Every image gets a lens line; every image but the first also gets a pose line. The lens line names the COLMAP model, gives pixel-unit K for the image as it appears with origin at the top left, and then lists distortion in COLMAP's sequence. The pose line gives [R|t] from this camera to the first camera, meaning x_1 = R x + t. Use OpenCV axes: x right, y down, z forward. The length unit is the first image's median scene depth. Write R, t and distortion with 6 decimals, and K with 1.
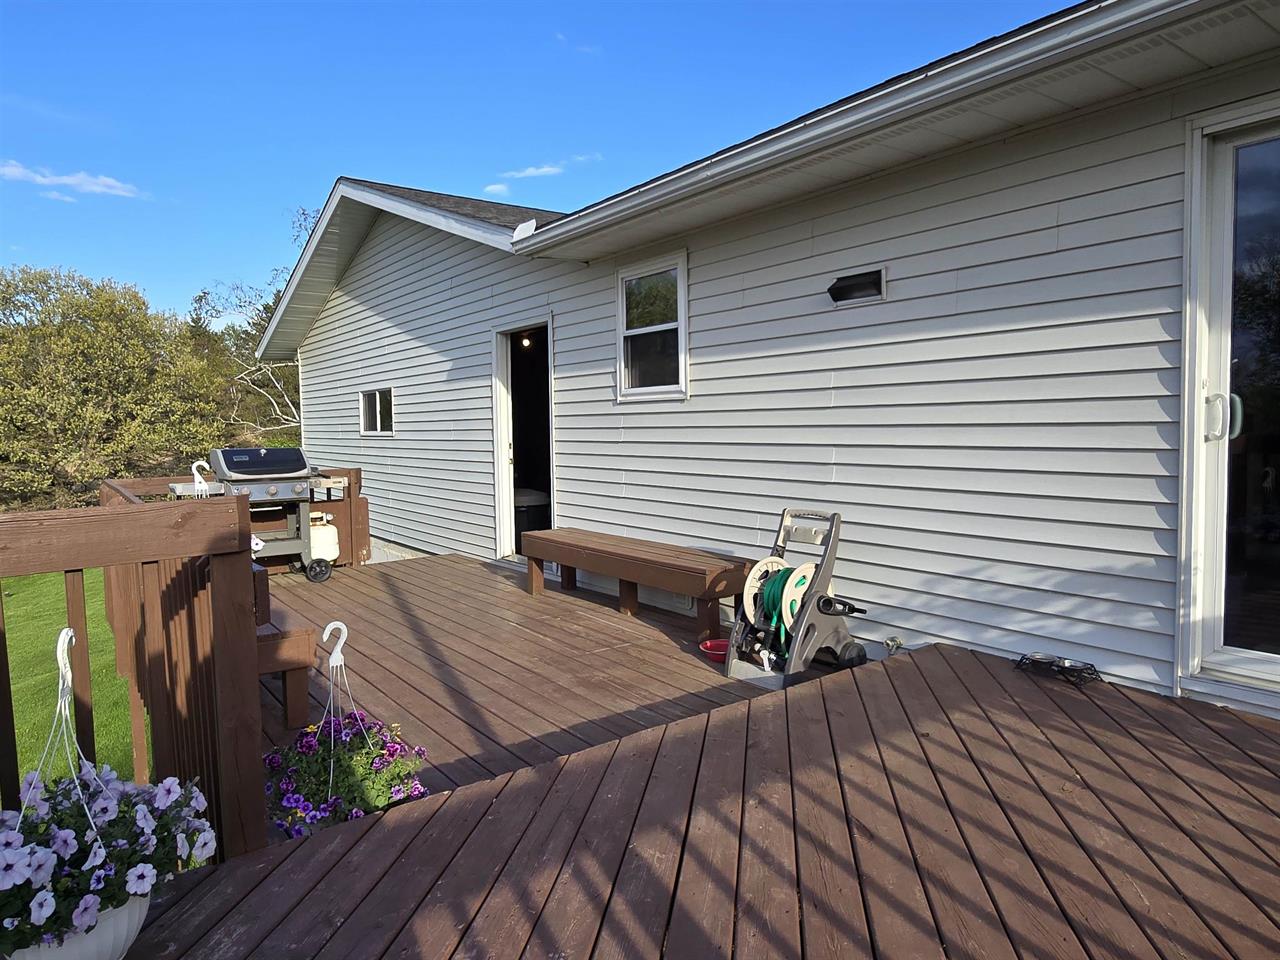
lens RADIAL K [[819.6, 0, 642.4], [0, 819.6, 475.2], [0, 0, 1]] dist [-0.001623, -0.000204]
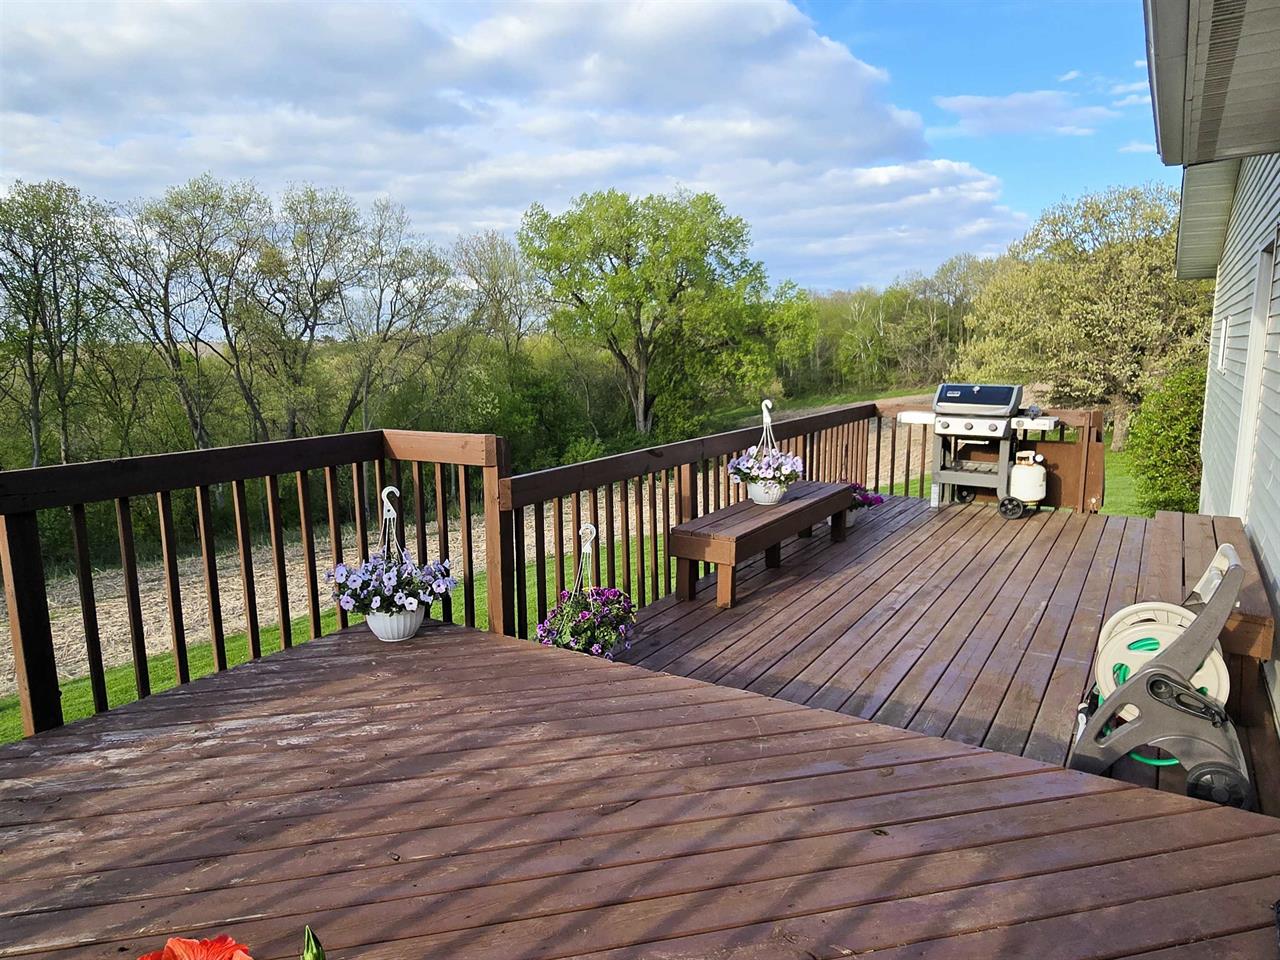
lens RADIAL K [[819.6, 0, 642.4], [0, 819.6, 475.2], [0, 0, 1]] dist [-0.001623, -0.000204]
pose [[0.353036, 0.163684, -0.921180, 0.716090], [-0.059070, 0.986513, 0.152655, -0.100989], [0.933743, 0.000521, 0.357944, 0.381162]]
